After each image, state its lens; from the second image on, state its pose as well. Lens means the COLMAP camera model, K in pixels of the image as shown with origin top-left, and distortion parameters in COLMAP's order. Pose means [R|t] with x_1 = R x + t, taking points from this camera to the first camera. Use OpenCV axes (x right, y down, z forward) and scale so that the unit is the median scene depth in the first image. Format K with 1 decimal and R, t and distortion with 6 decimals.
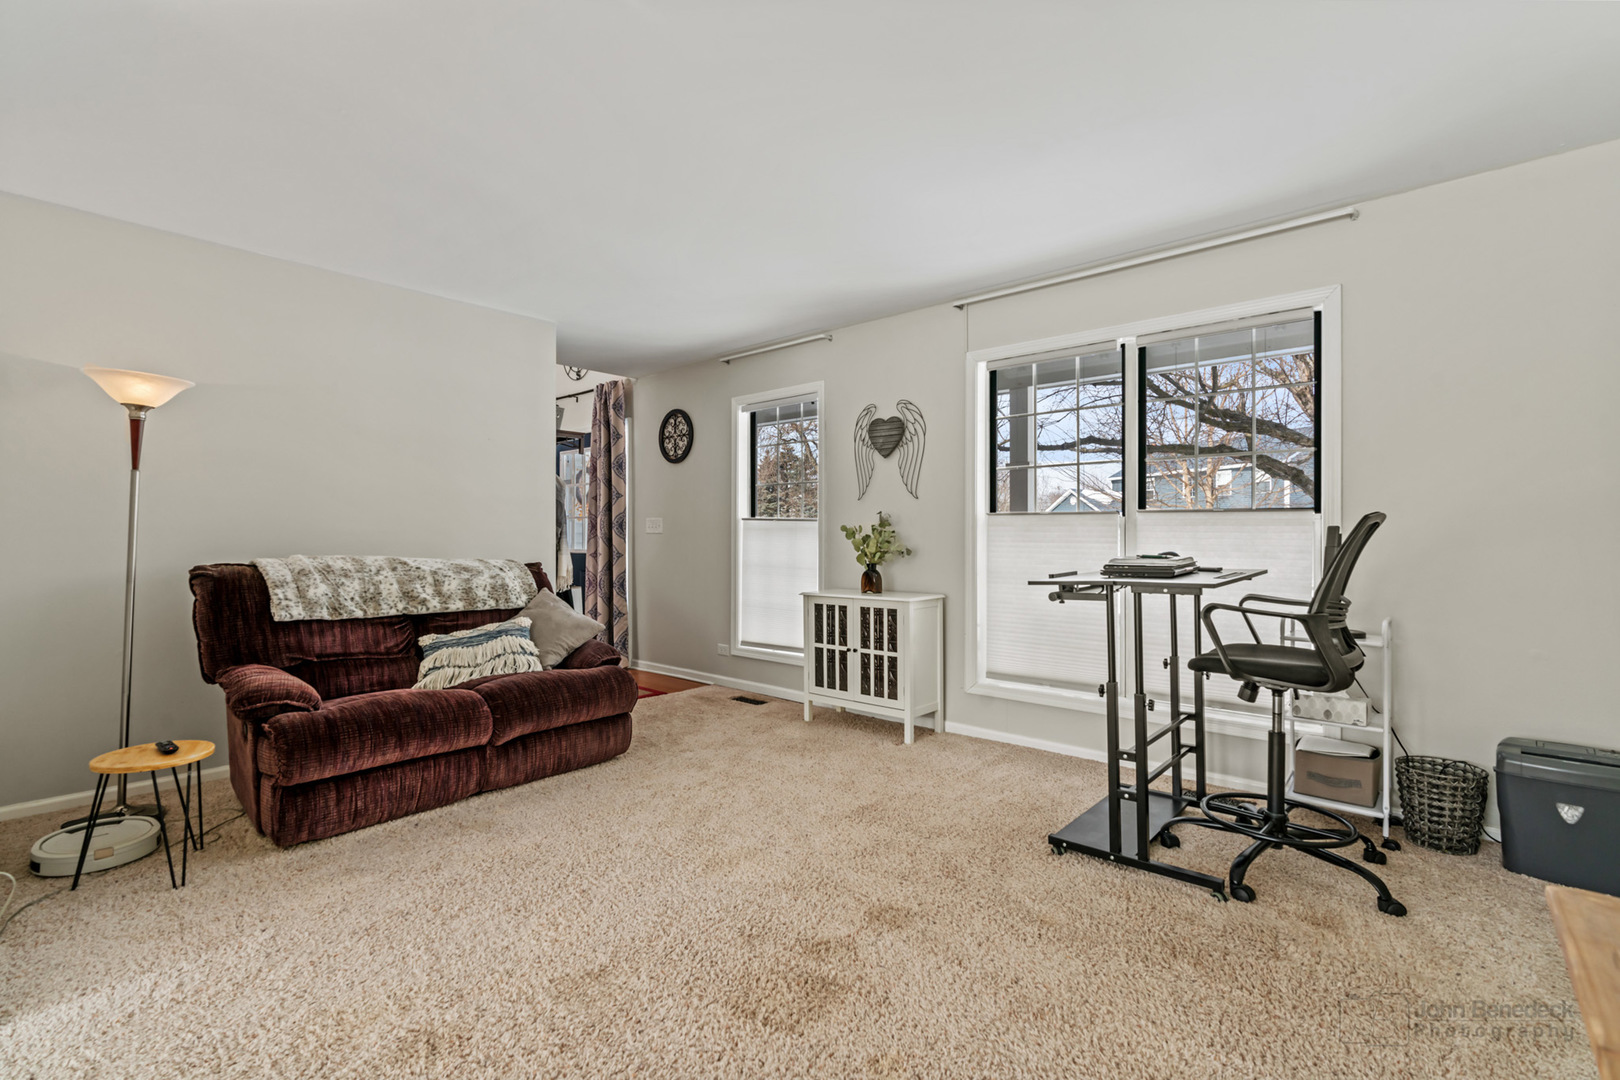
lens RADIAL K [[743.3, 0, 812.1], [0, 743.3, 525.9], [0, 0, 1]] dist [-0.015377, 0.008531]
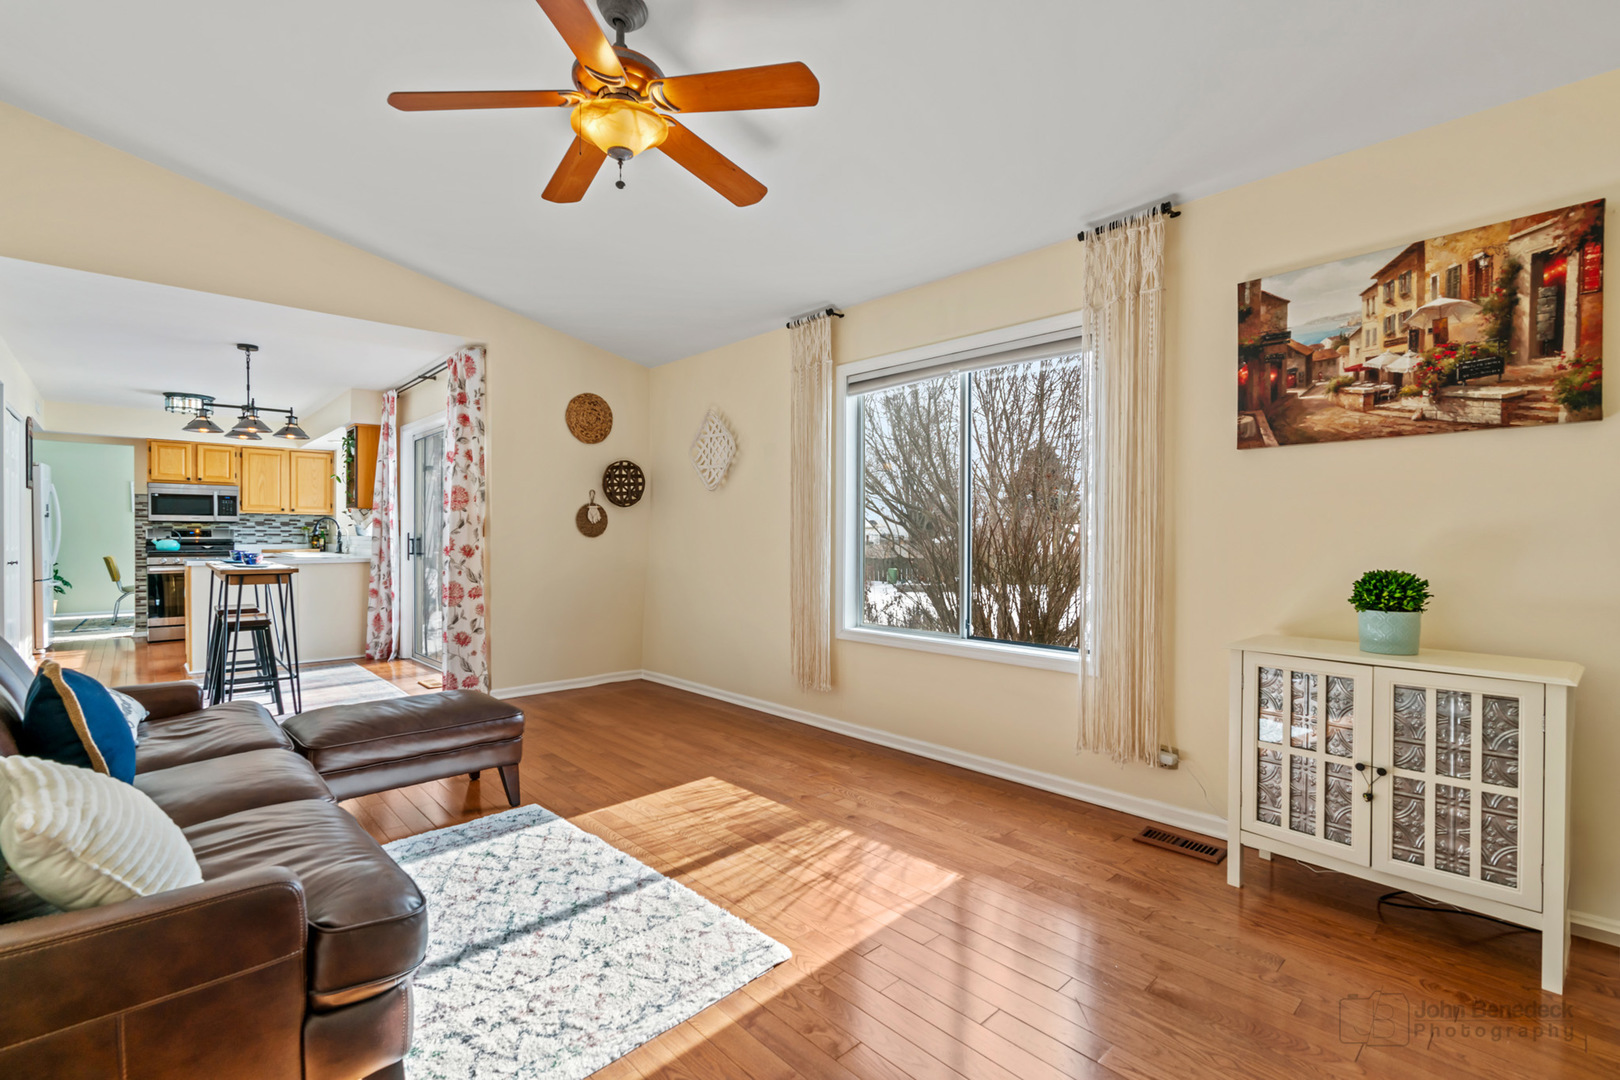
lens RADIAL K [[729.7, 0, 803.8], [0, 729.7, 543.7], [0, 0, 1]] dist [-0.001683, -0.000367]
pose [[0.995602, 0.007036, -0.093423, -0.284666], [-0.005109, 0.999770, 0.020850, 0.008338], [0.093548, -0.020281, 0.995408, 0.491157]]
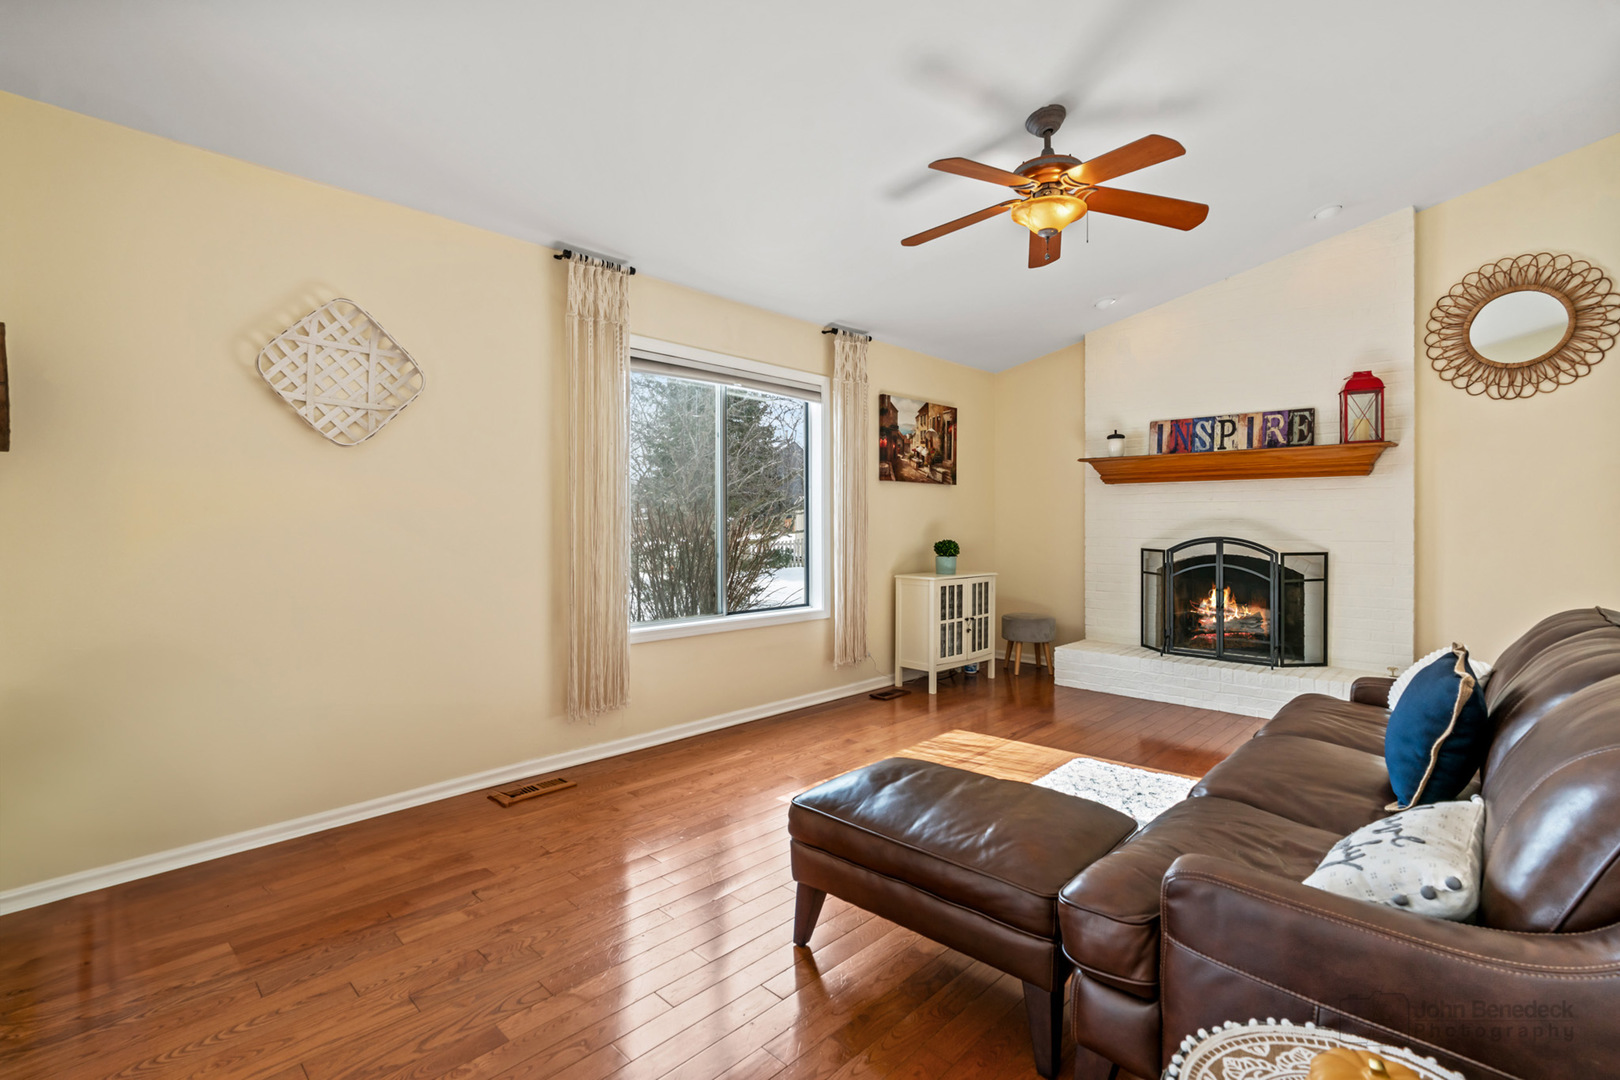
lens RADIAL K [[731.8, 0, 809.3], [0, 731.8, 529.1], [0, 0, 1]] dist [-0.017699, 0.009793]
pose [[0.041258, -0.001548, 0.999147, -1.203132], [-0.008290, 0.999964, 0.001891, 0.017201], [-0.999114, -0.008361, 0.041243, 1.242796]]
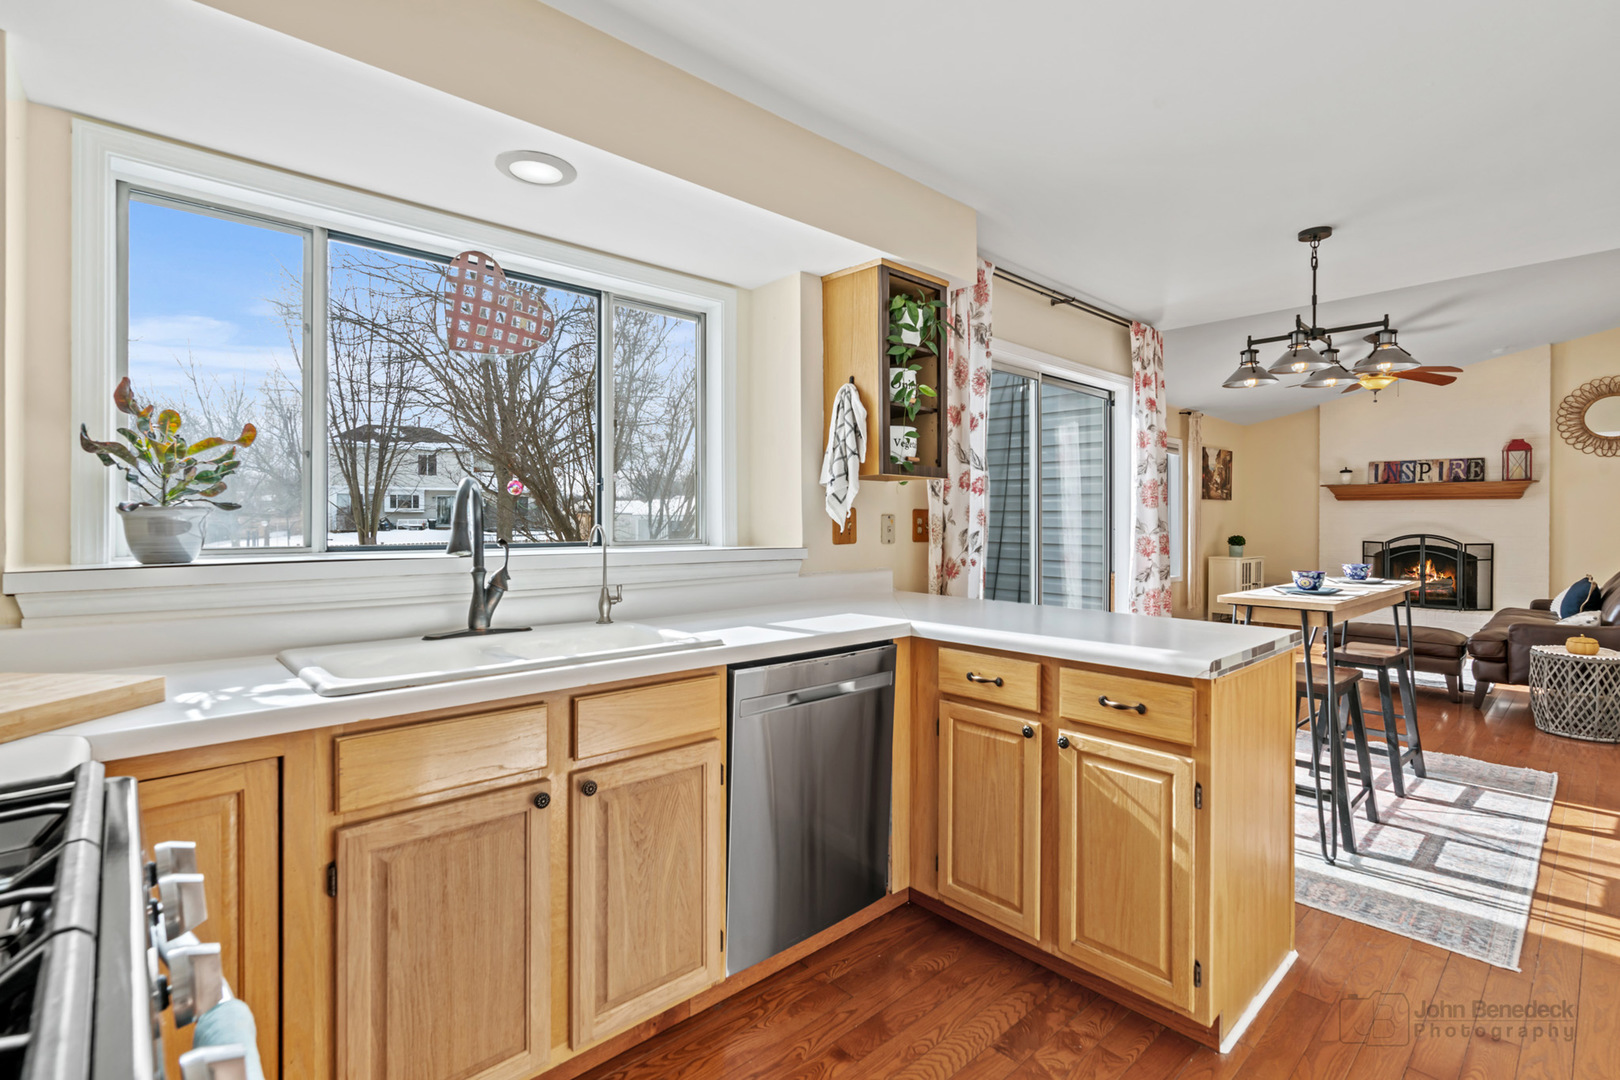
lens RADIAL K [[742.0, 0, 807.2], [0, 742.0, 522.4], [0, 0, 1]] dist [-0.012182, 0.006669]
pose [[0.100607, -0.001380, 0.994925, -2.119459], [-0.011044, 0.999936, 0.002504, 0.008166], [-0.994865, -0.011240, 0.100585, 2.055242]]
